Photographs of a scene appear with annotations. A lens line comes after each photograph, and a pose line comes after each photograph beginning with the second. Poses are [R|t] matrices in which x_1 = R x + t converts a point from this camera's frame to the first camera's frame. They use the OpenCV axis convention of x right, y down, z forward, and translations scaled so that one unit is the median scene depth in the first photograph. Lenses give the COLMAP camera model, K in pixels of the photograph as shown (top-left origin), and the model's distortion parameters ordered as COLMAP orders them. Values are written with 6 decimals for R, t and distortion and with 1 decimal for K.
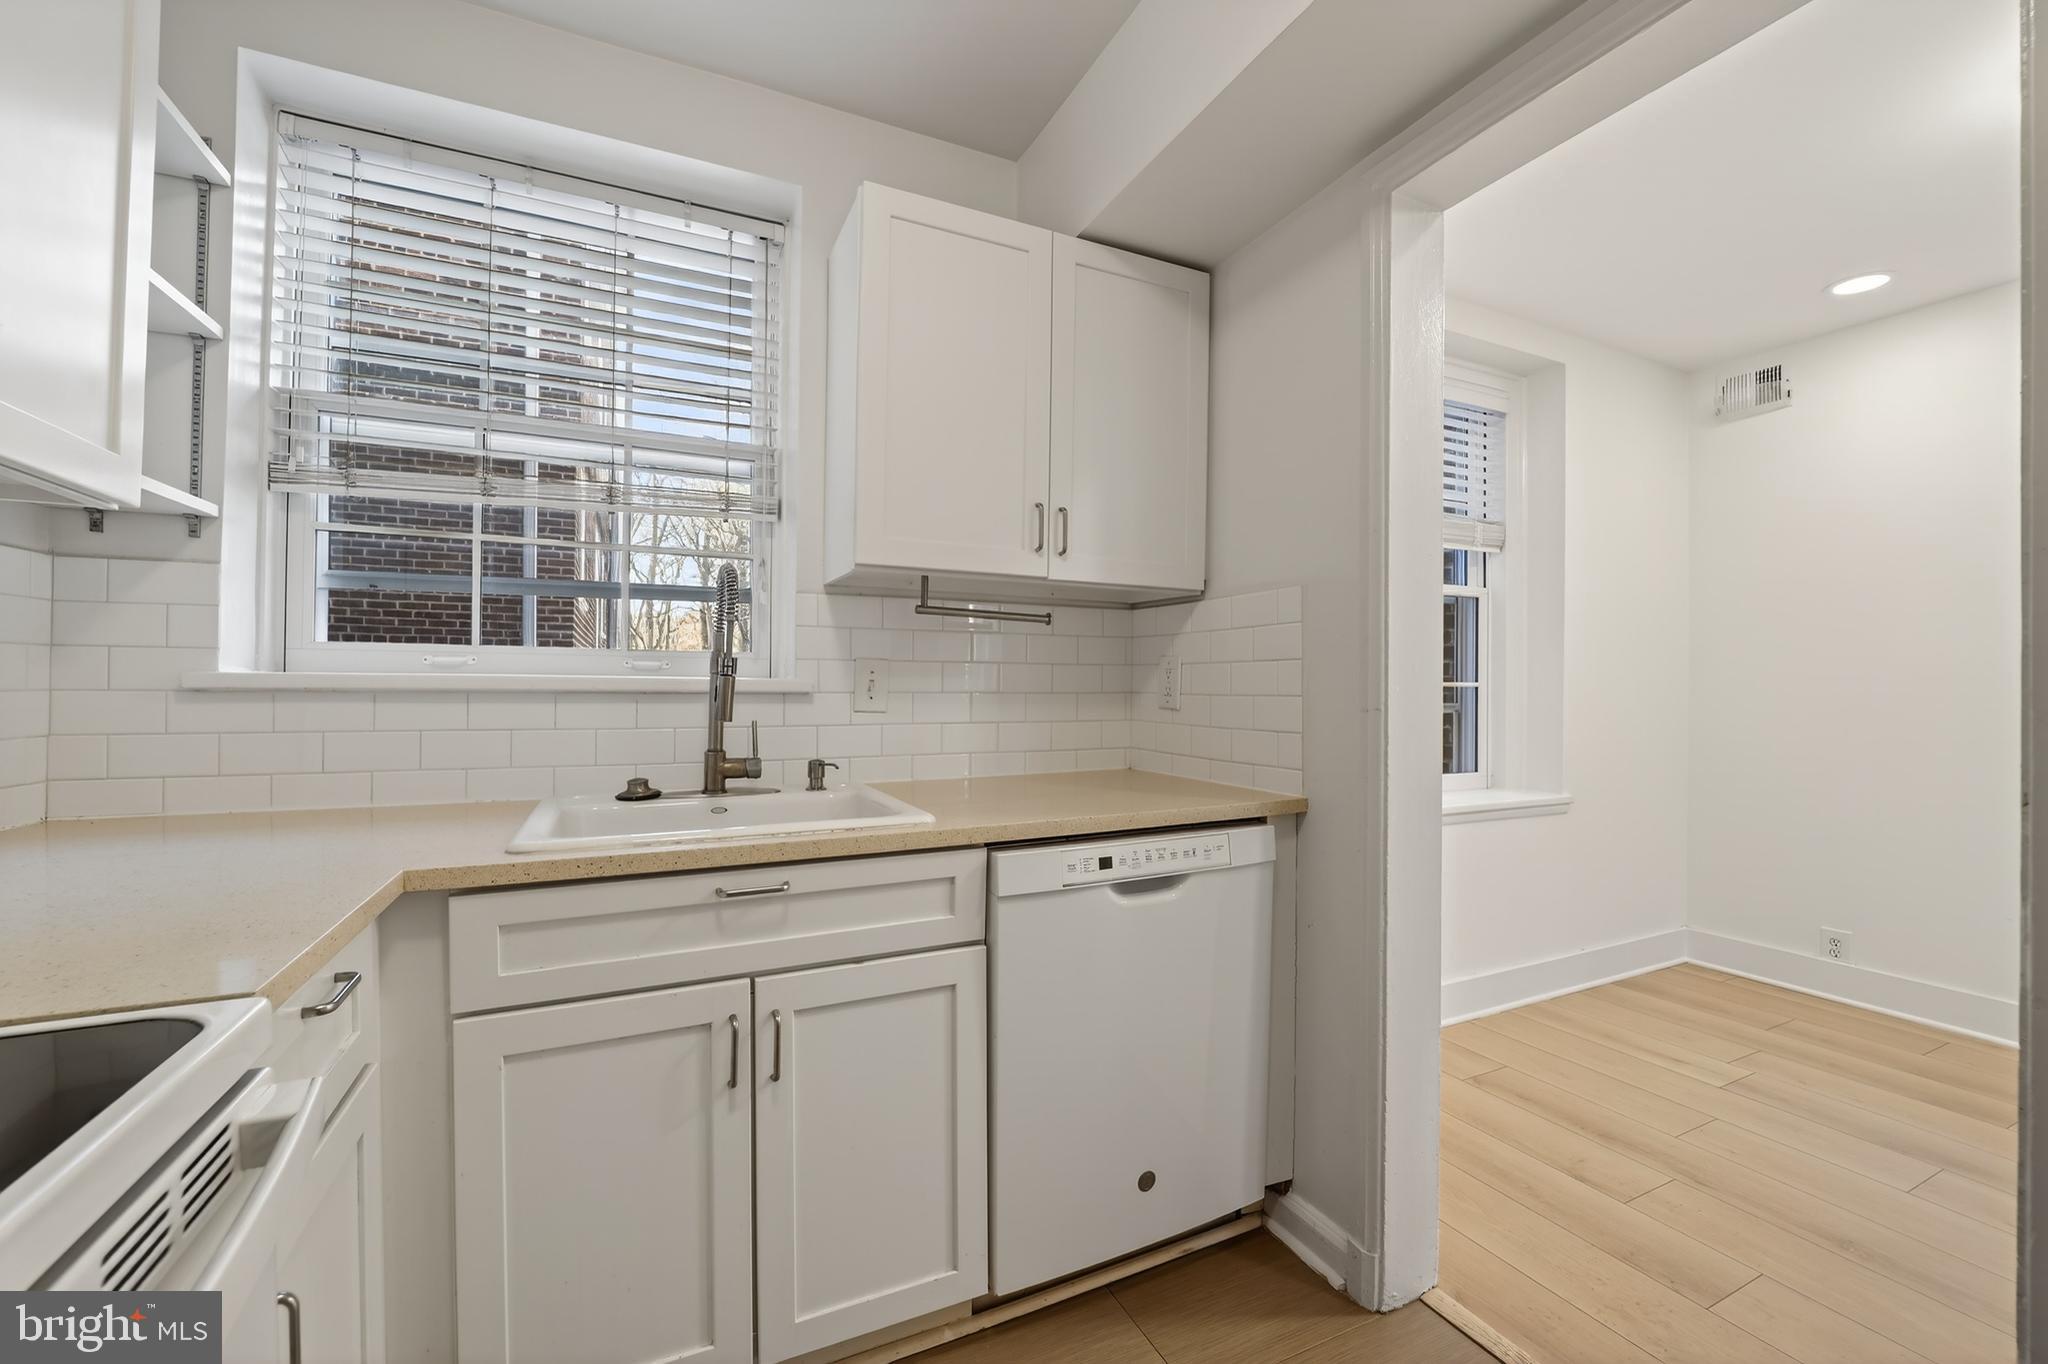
lens RADIAL K [[832.2, 0, 1020.4], [0, 832.2, 679.5], [0, 0, 1]] dist [-0.020102, 0.000163]
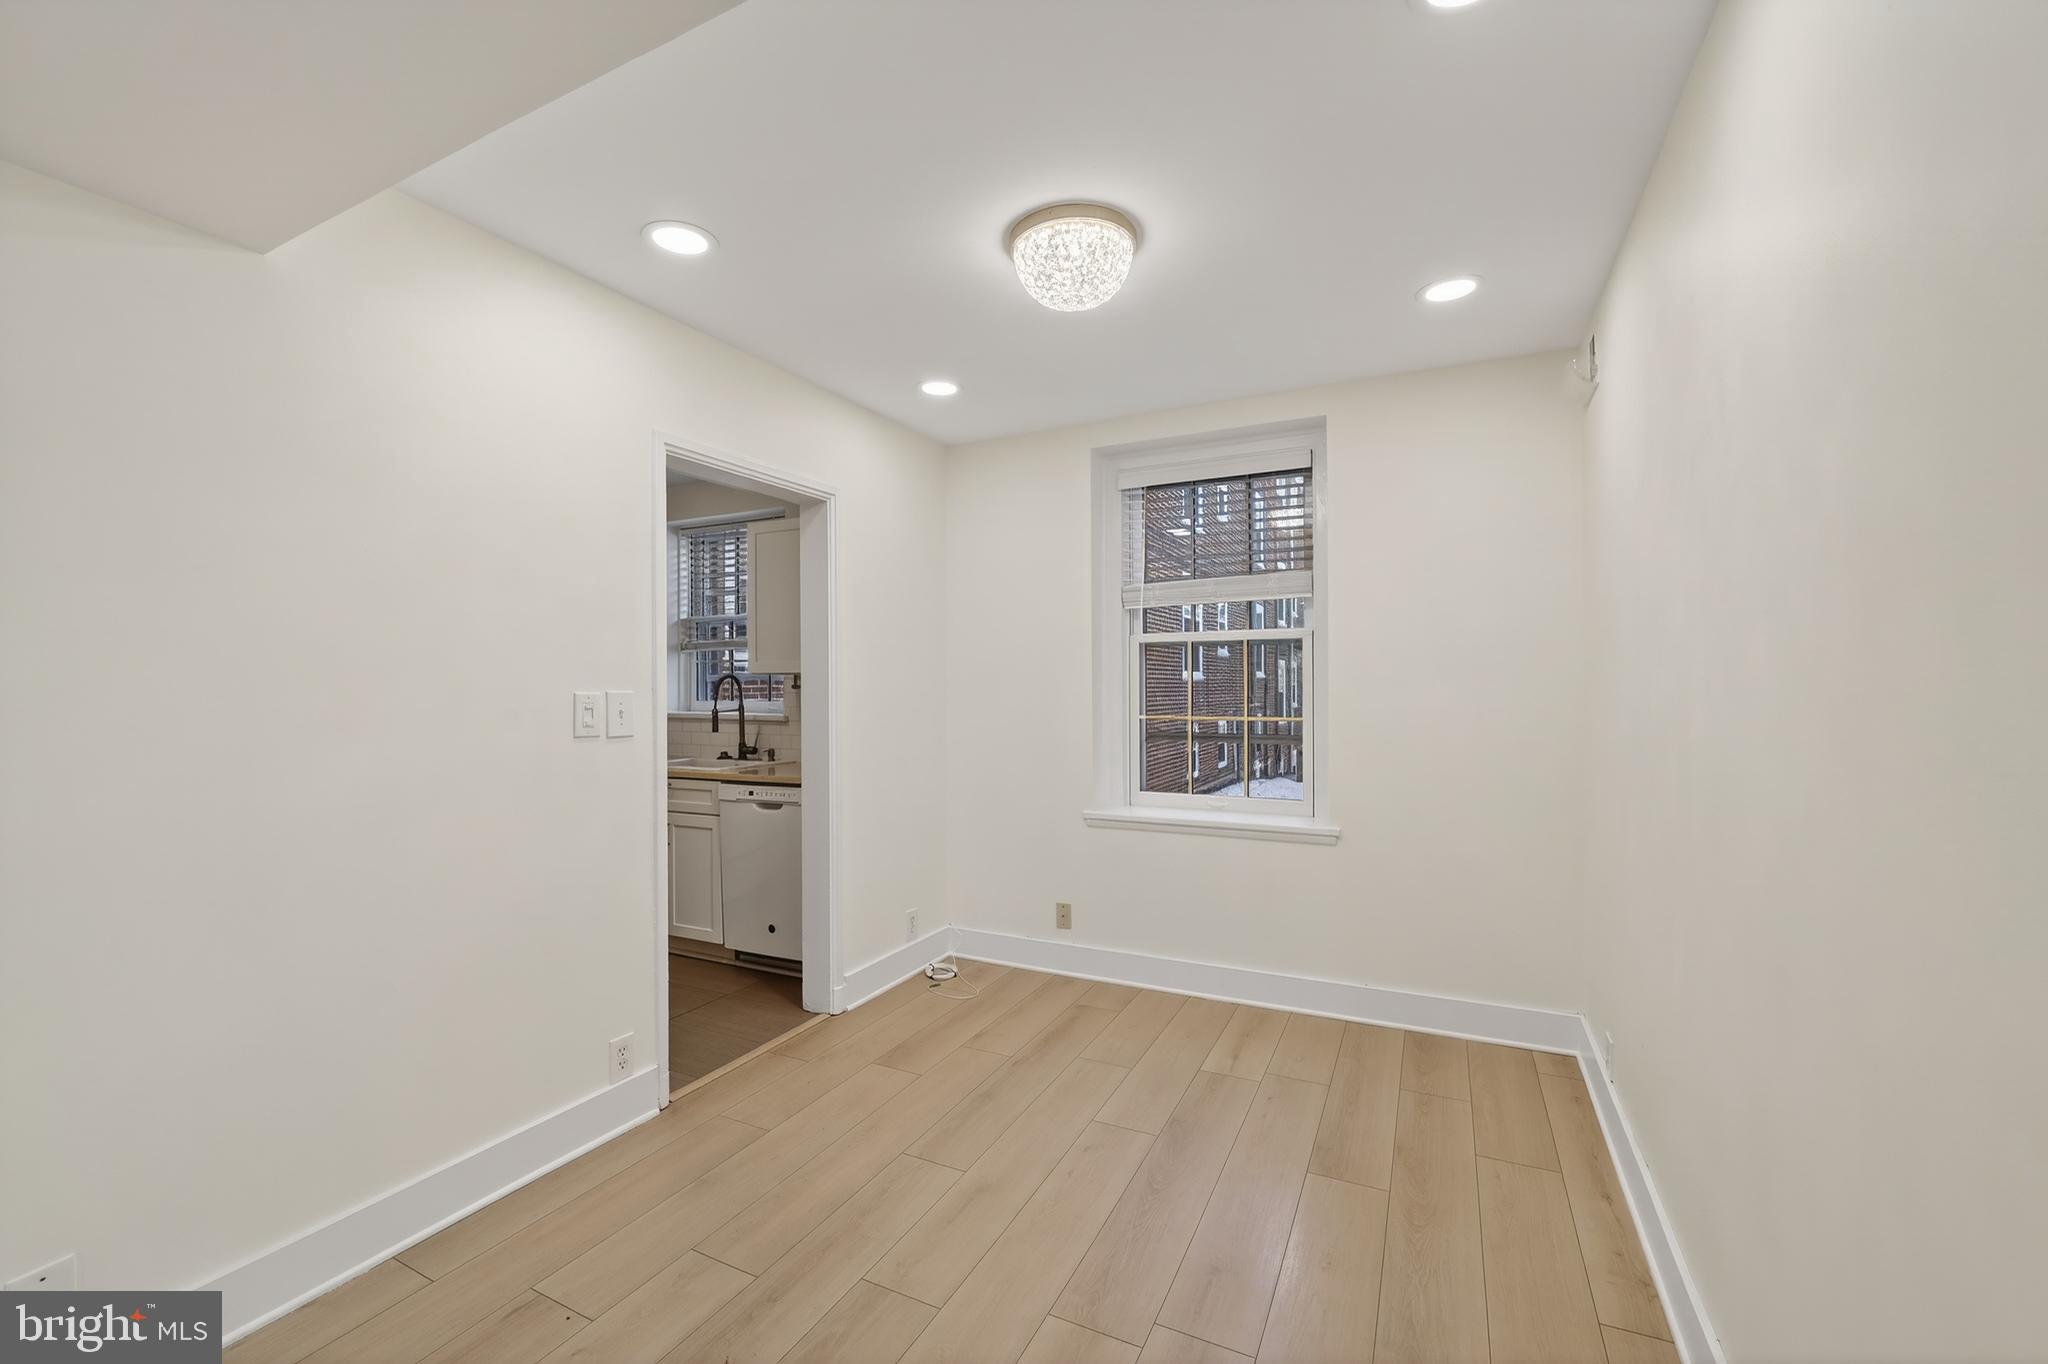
lens RADIAL K [[832.2, 0, 1030.8], [0, 832.2, 689.2], [0, 0, 1]] dist [-0.020102, 0.000163]
pose [[0.615093, -0.007704, -0.788417, 2.394897], [0.014514, 0.999893, 0.001552, -0.079887], [0.788321, -0.012397, 0.615140, 0.110232]]
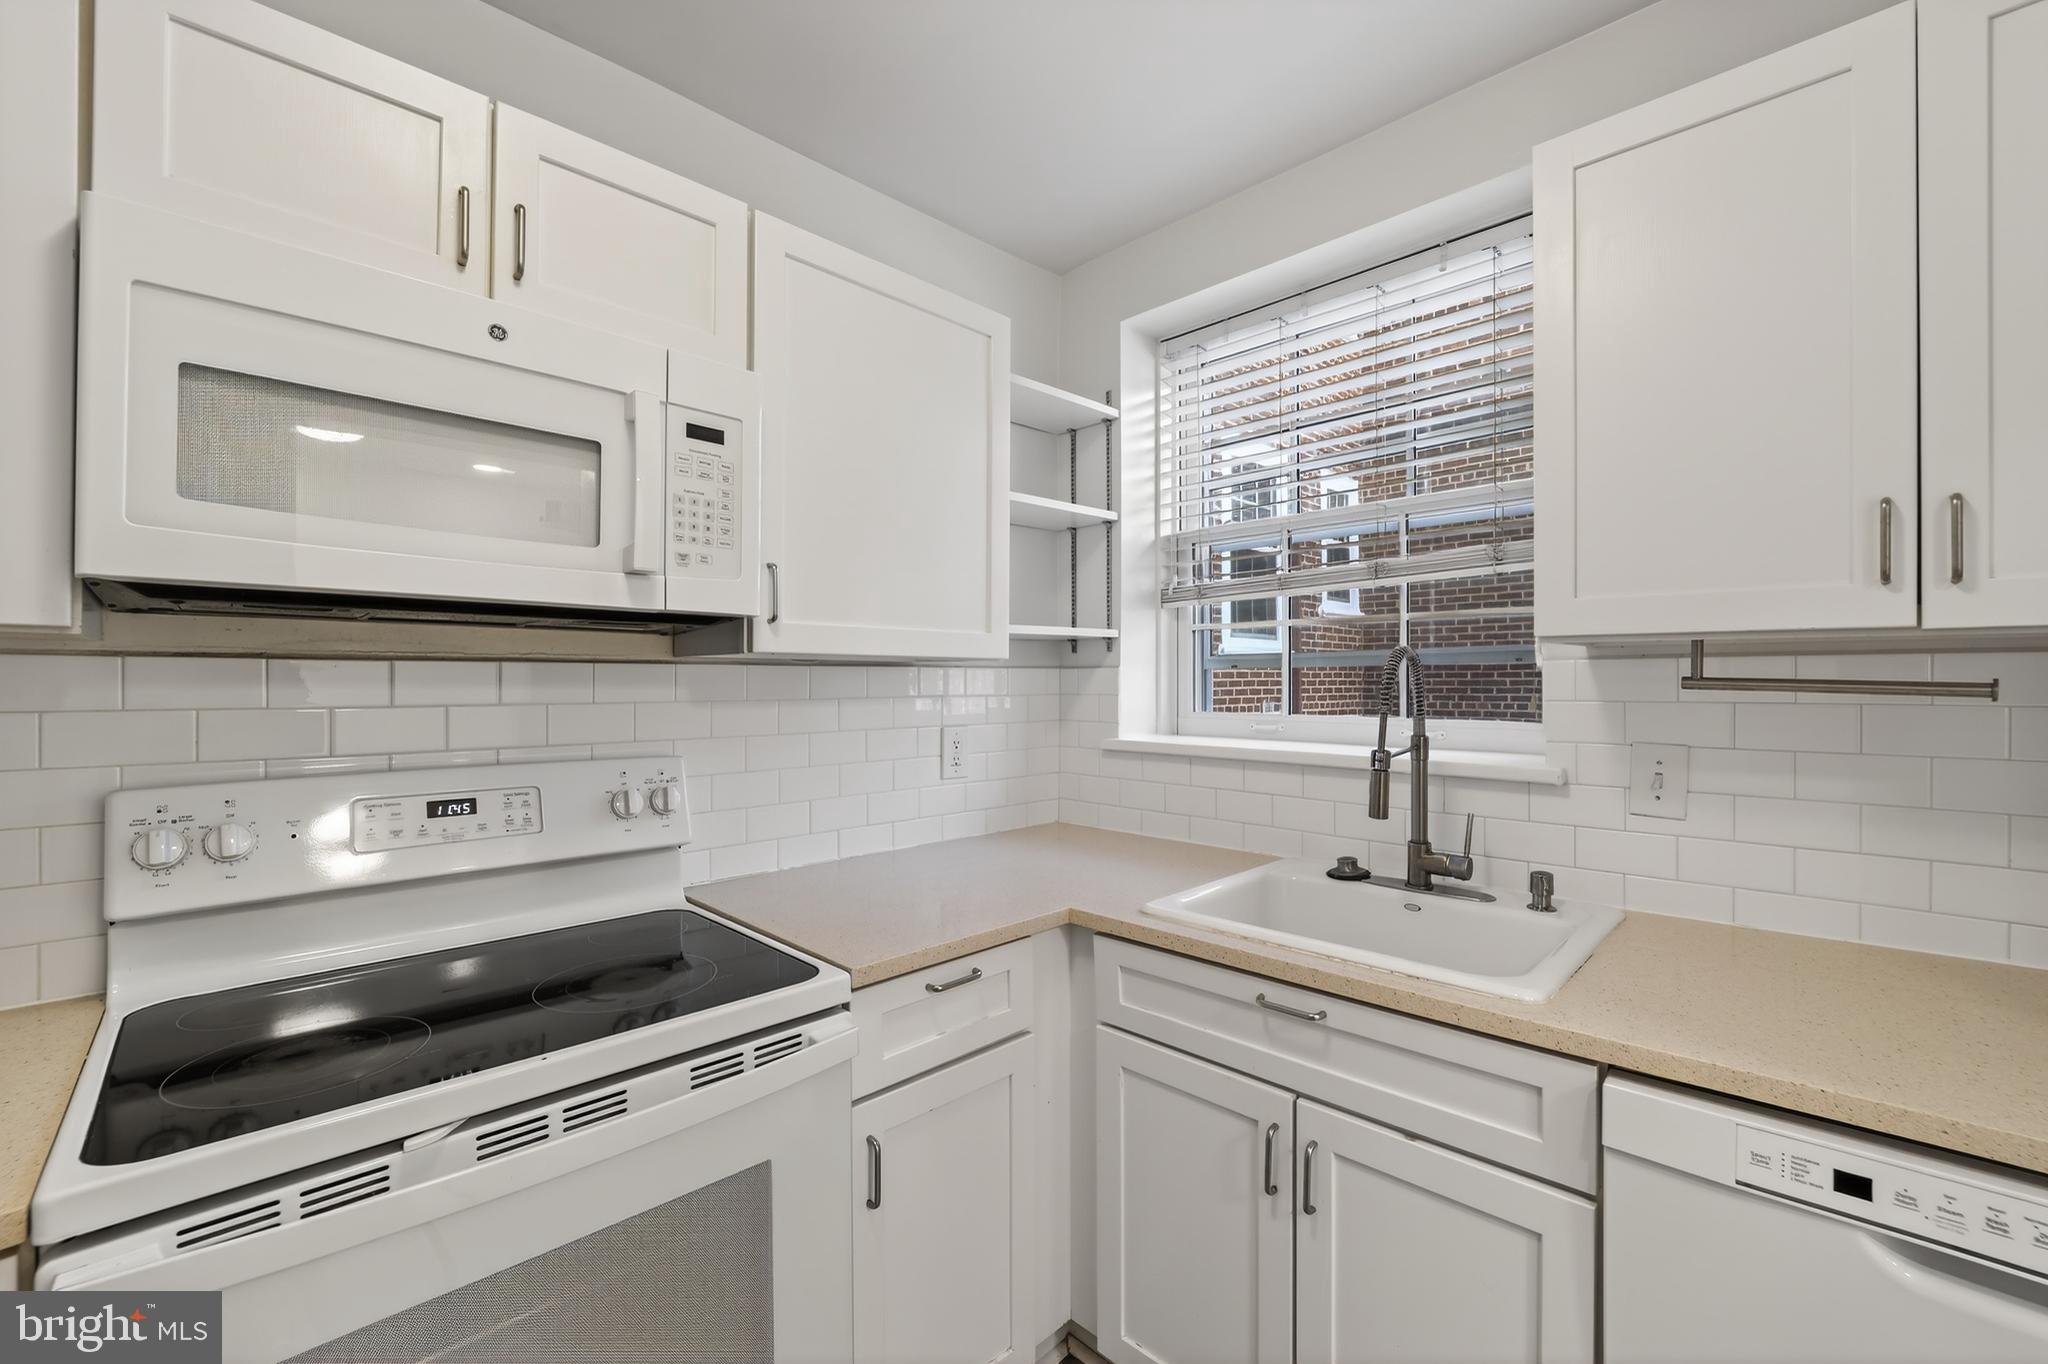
lens RADIAL K [[832.2, 0, 1028.3], [0, 832.2, 677.8], [0, 0, 1]] dist [-0.020102, 0.000163]
pose [[0.333487, -0.010808, -0.942693, 0.385664], [0.012156, 0.999900, -0.007163, -0.102919], [0.942676, -0.009071, 0.333585, 0.290366]]
